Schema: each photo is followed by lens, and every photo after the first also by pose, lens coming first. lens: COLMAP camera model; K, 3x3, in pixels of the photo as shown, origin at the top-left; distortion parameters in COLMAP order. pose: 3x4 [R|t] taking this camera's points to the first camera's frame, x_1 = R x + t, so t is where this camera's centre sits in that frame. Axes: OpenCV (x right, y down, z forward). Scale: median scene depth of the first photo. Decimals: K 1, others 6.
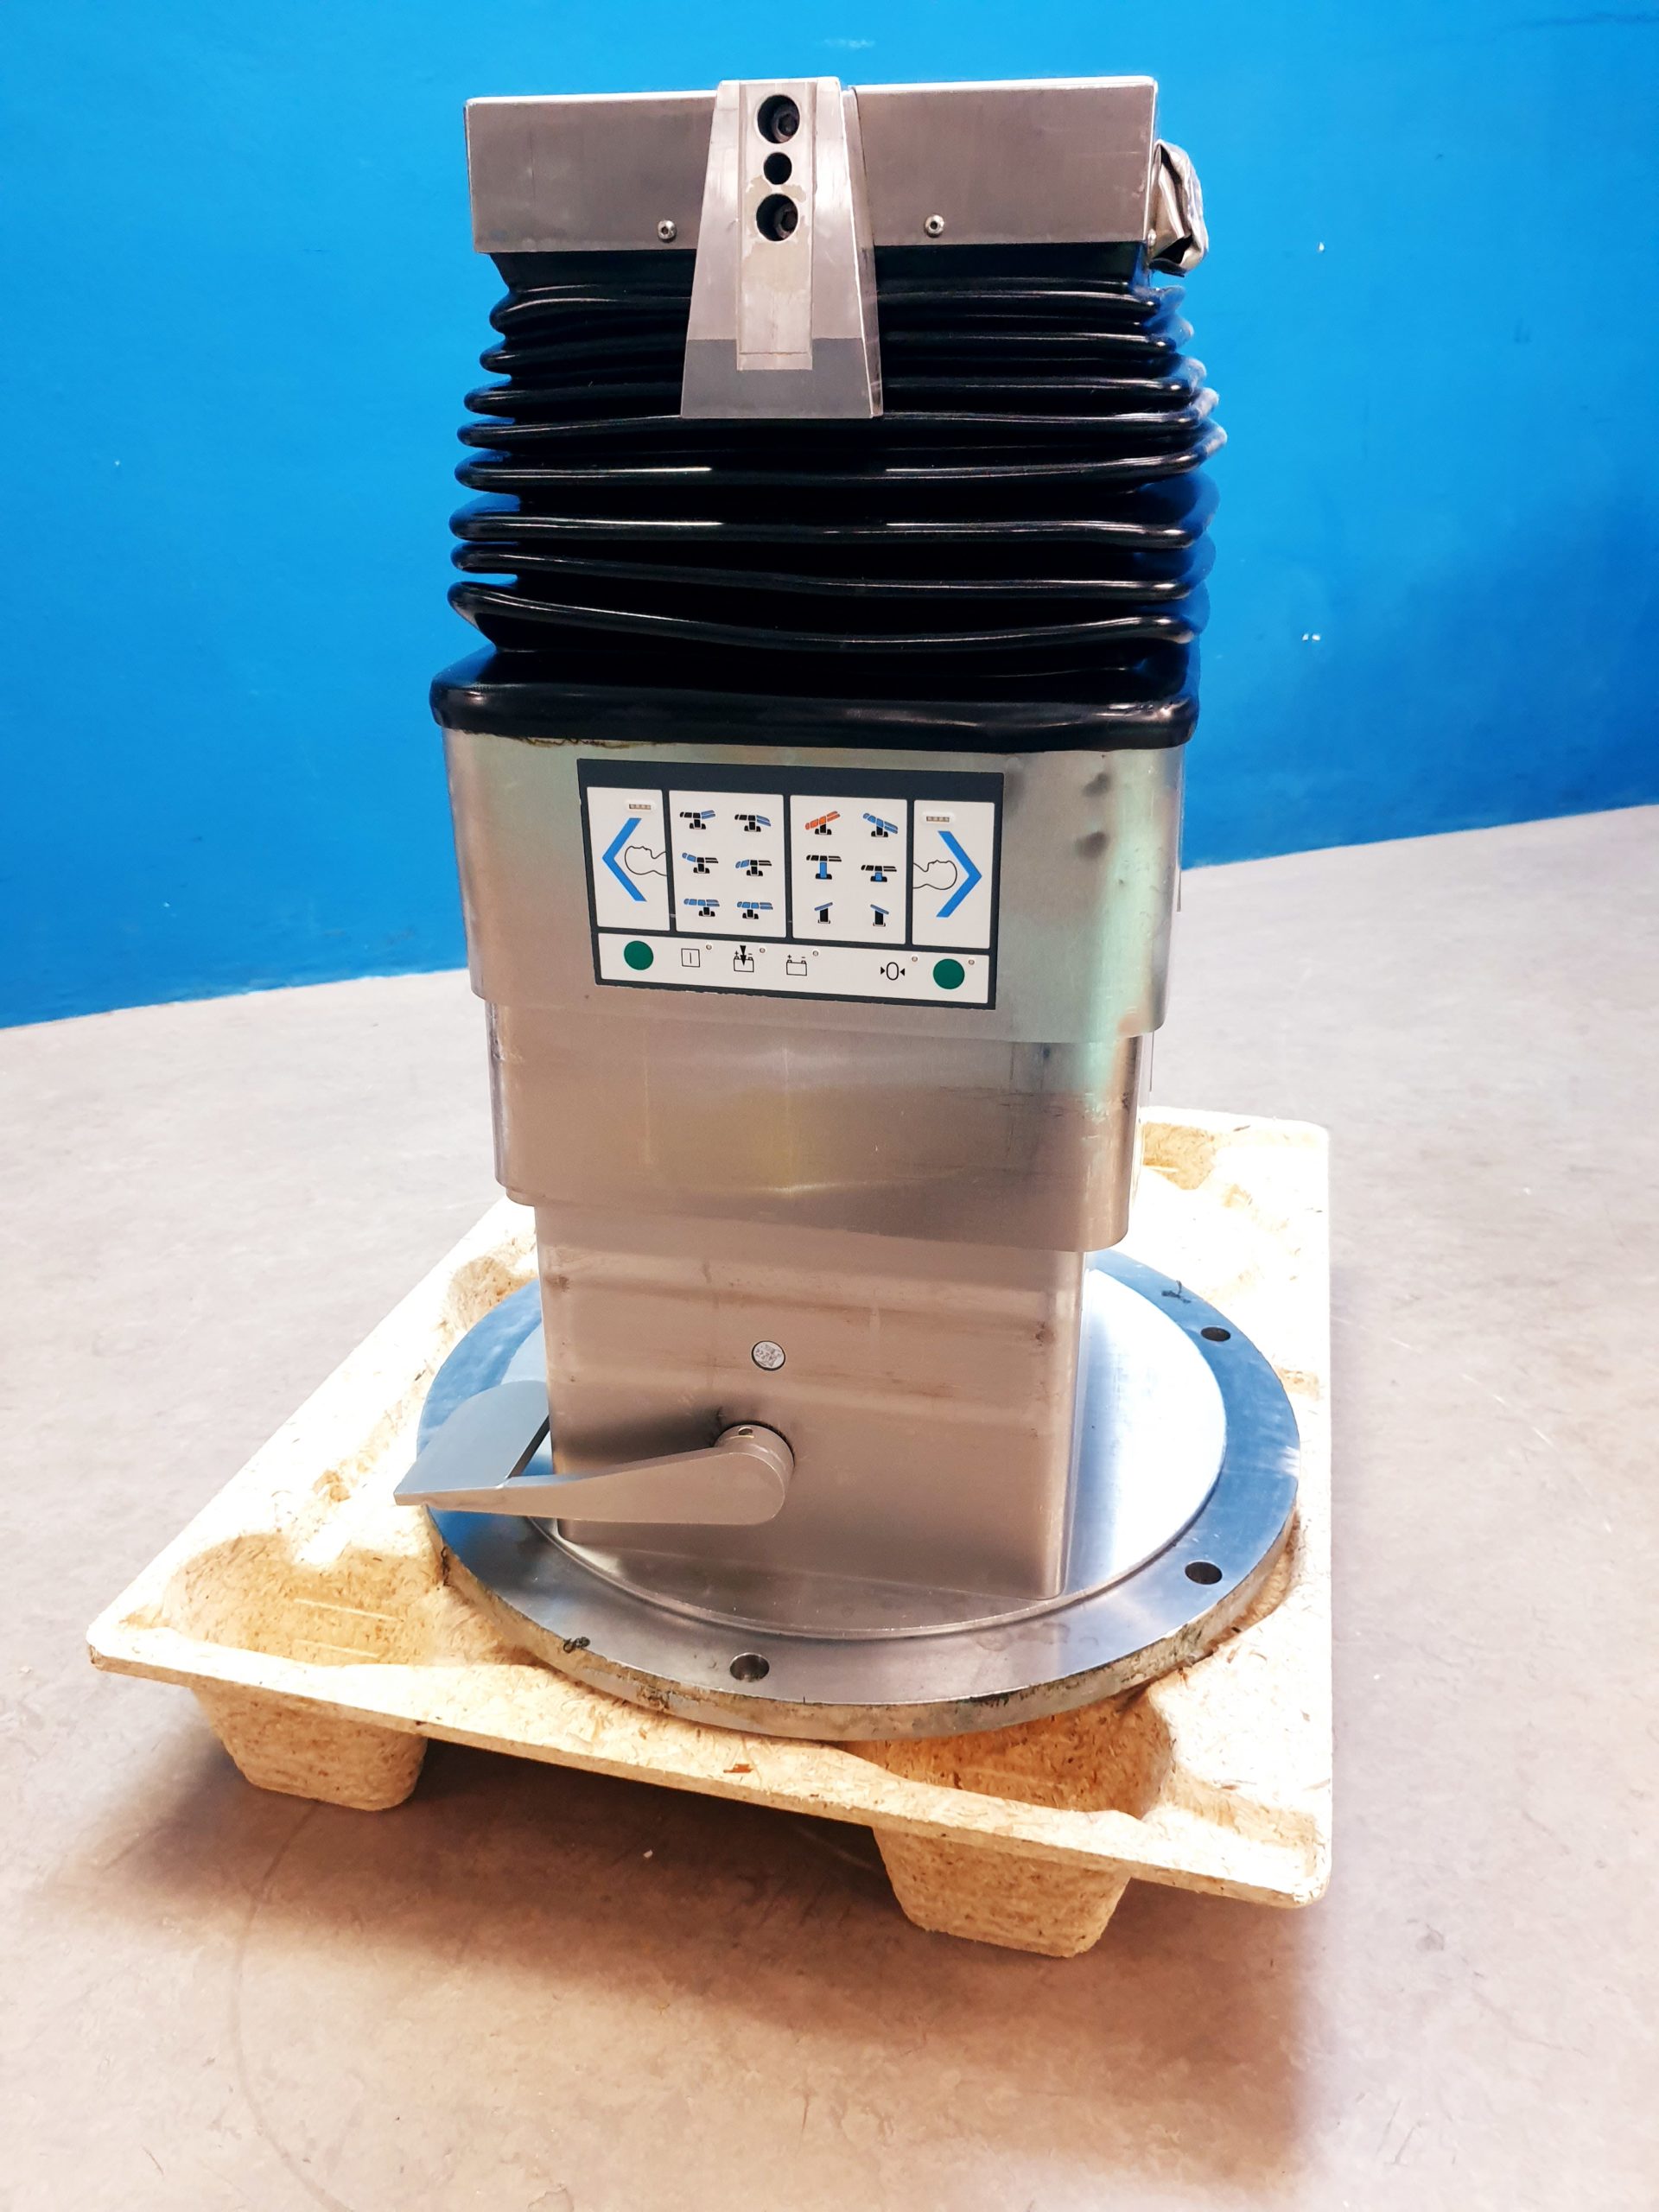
lens RADIAL K [[1711.9, 0, 828.6], [0, 1711.9, 1119.2], [0, 0, 1]] dist [-0.008294, 0.009206]
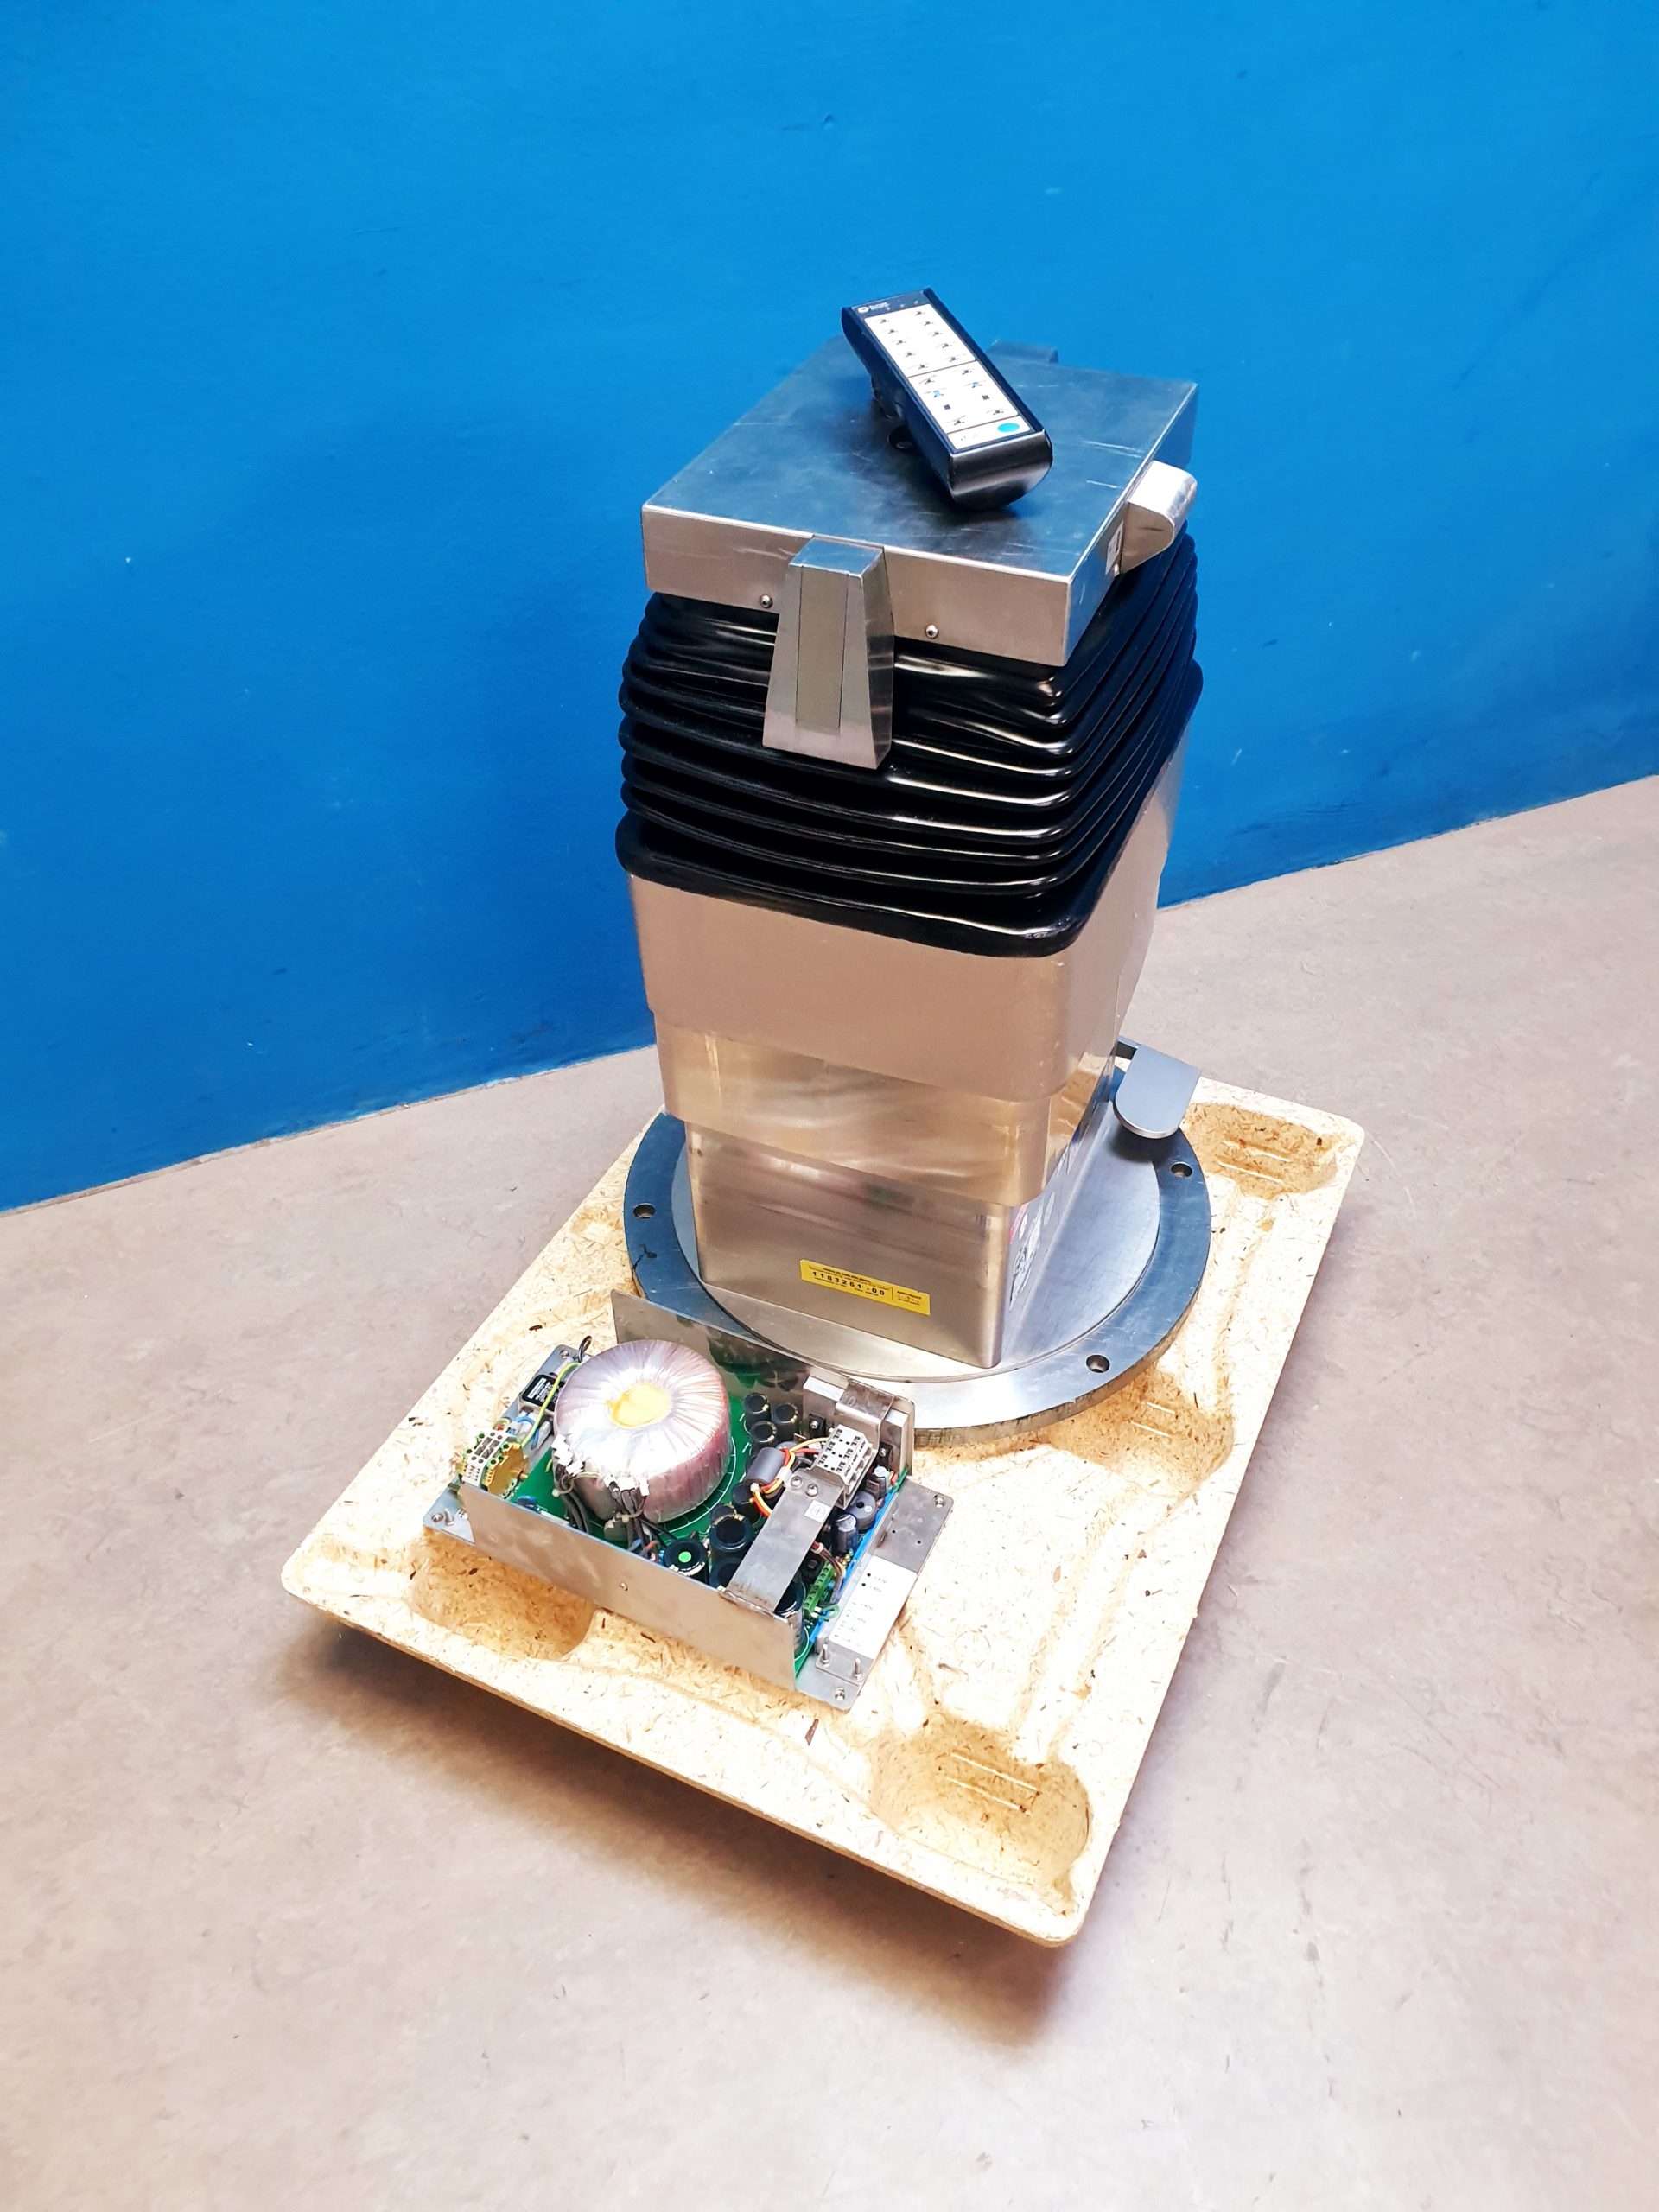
lens RADIAL K [[1699.5, 0, 860.1], [0, 1699.5, 1114.5], [0, 0, 1]] dist [-0.011115, 0.042416]
pose [[0.999578, 0.021771, -0.019213, -0.187353], [-0.014062, 0.941862, 0.335706, -0.868305], [0.025405, -0.335294, 0.941771, 0.547053]]
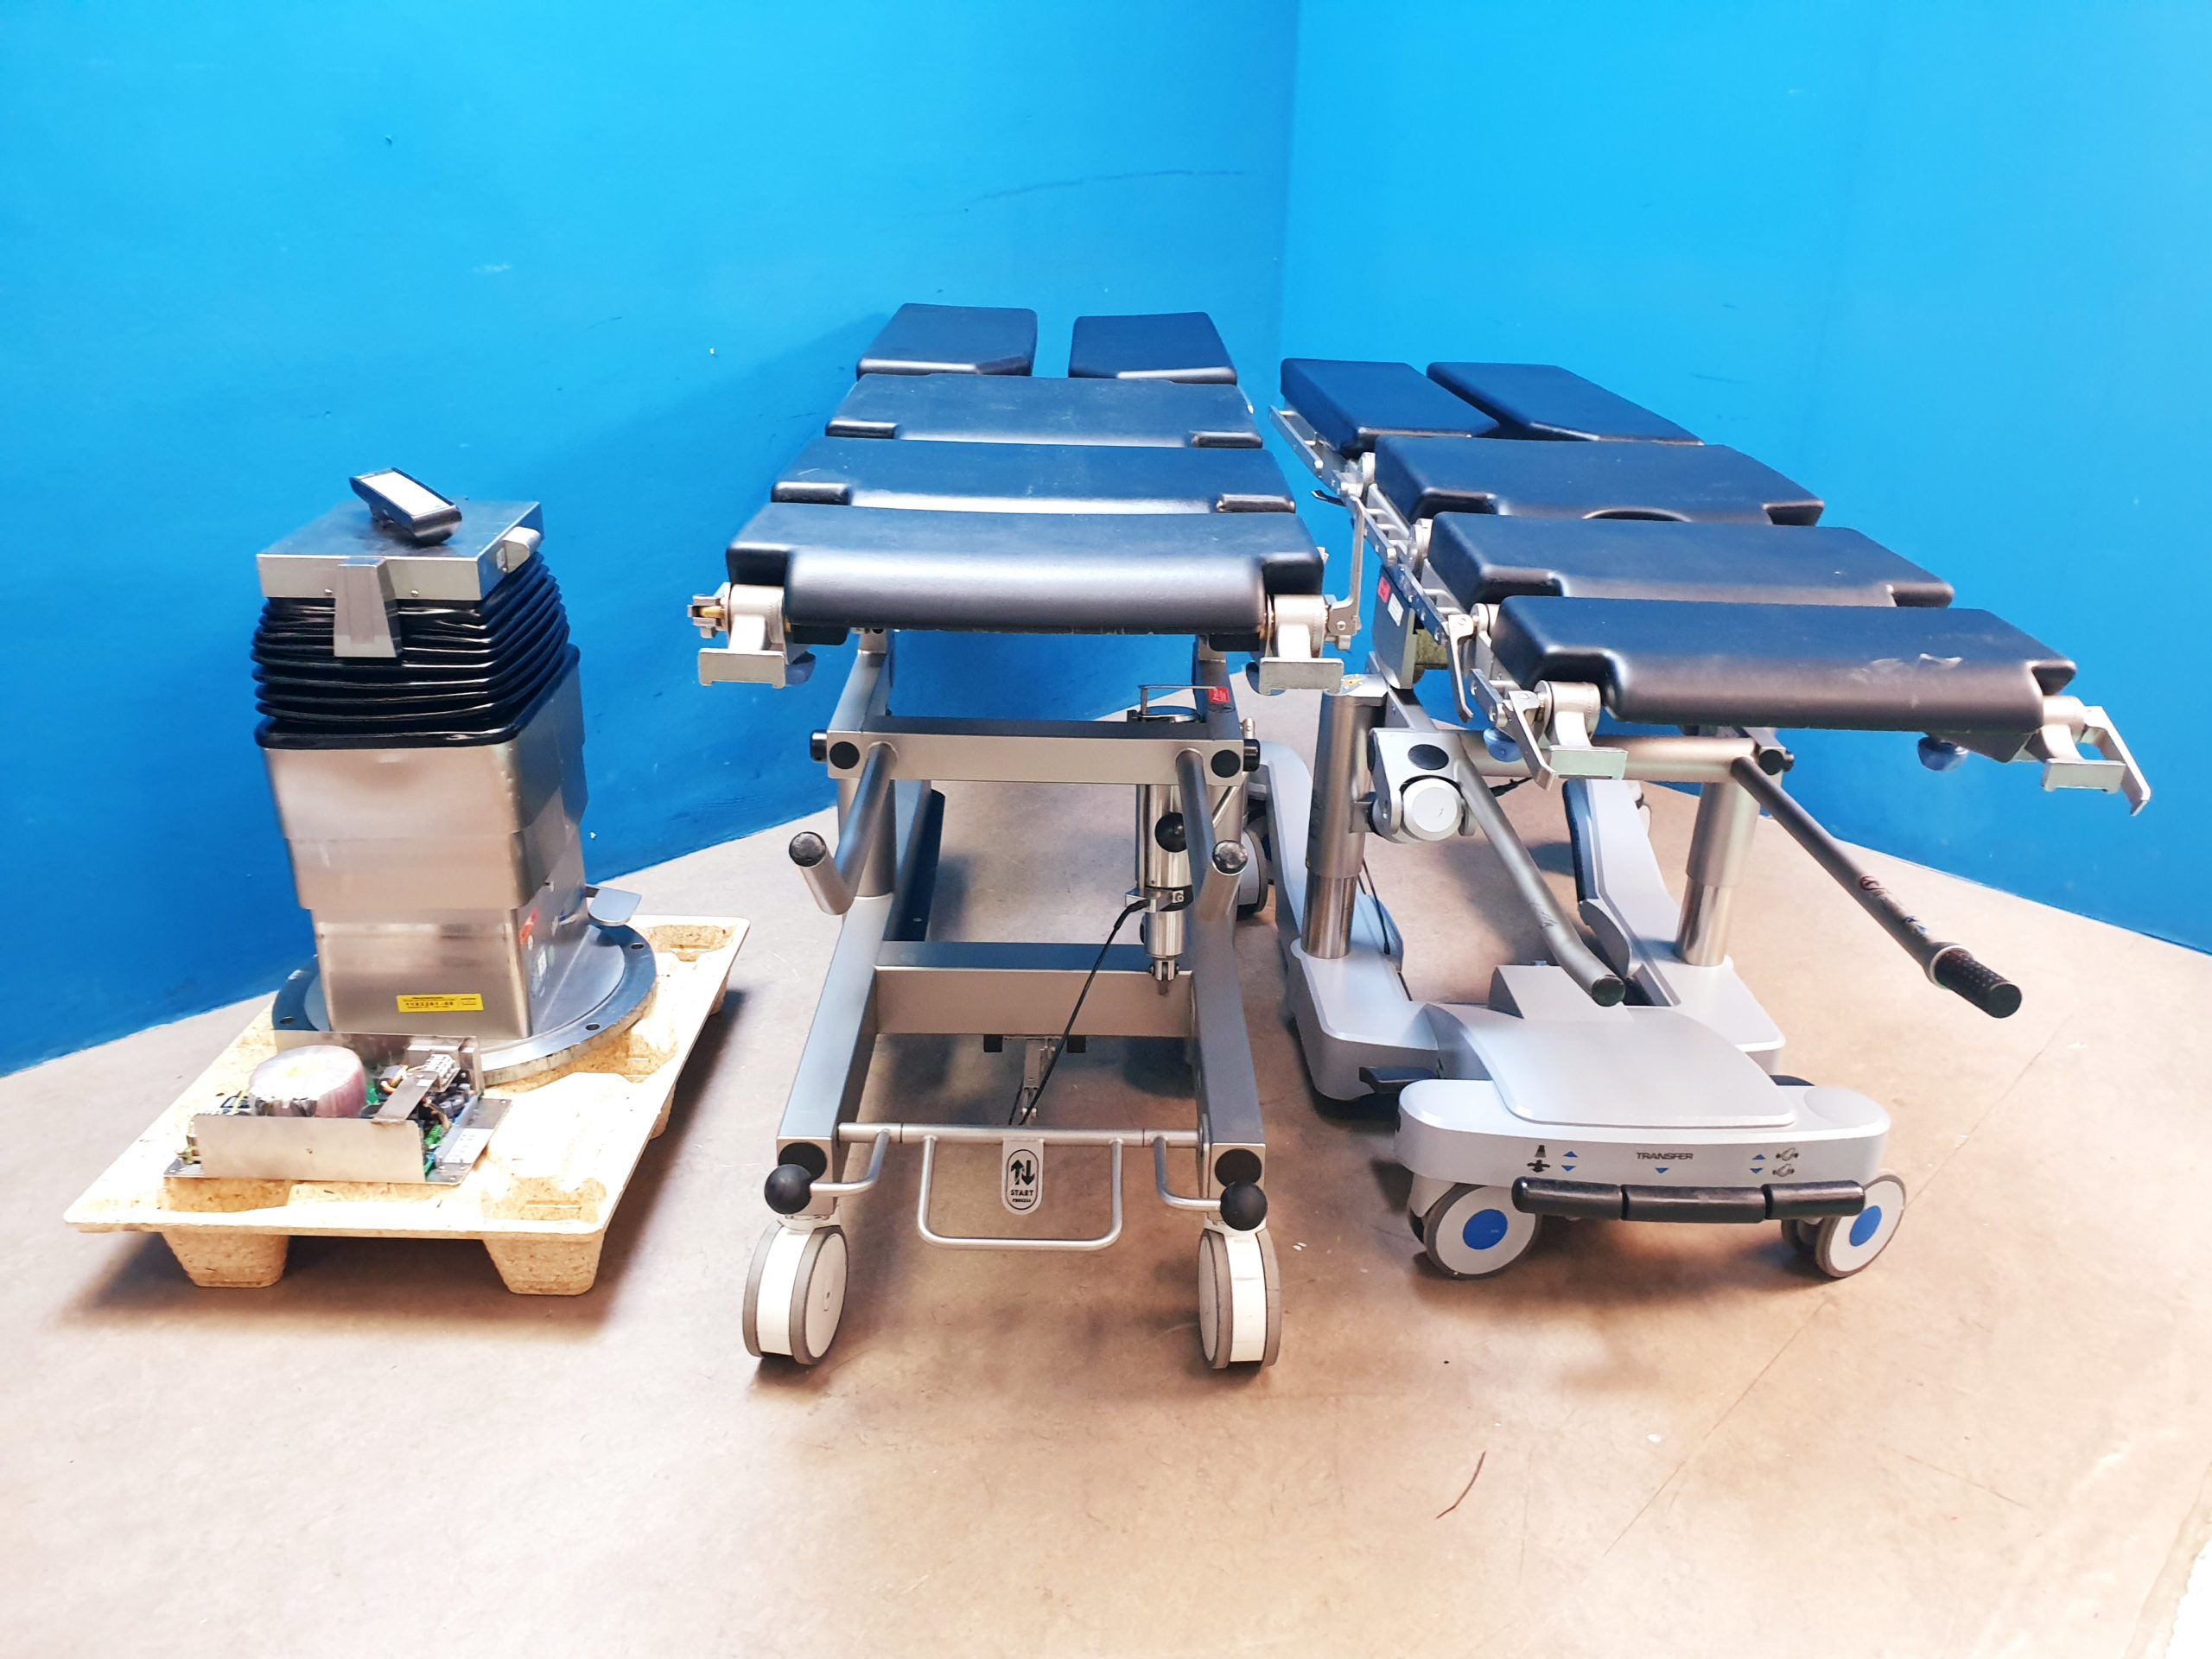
lens RADIAL K [[1699.5, 0, 1112.2], [0, 1699.5, 830.8], [0, 0, 1]] dist [-0.011115, 0.042416]
pose [[0.923191, -0.122673, 0.364237, -0.174594], [0.121568, 0.992241, 0.026057, -0.418112], [-0.364608, 0.020224, 0.930942, -0.834142]]
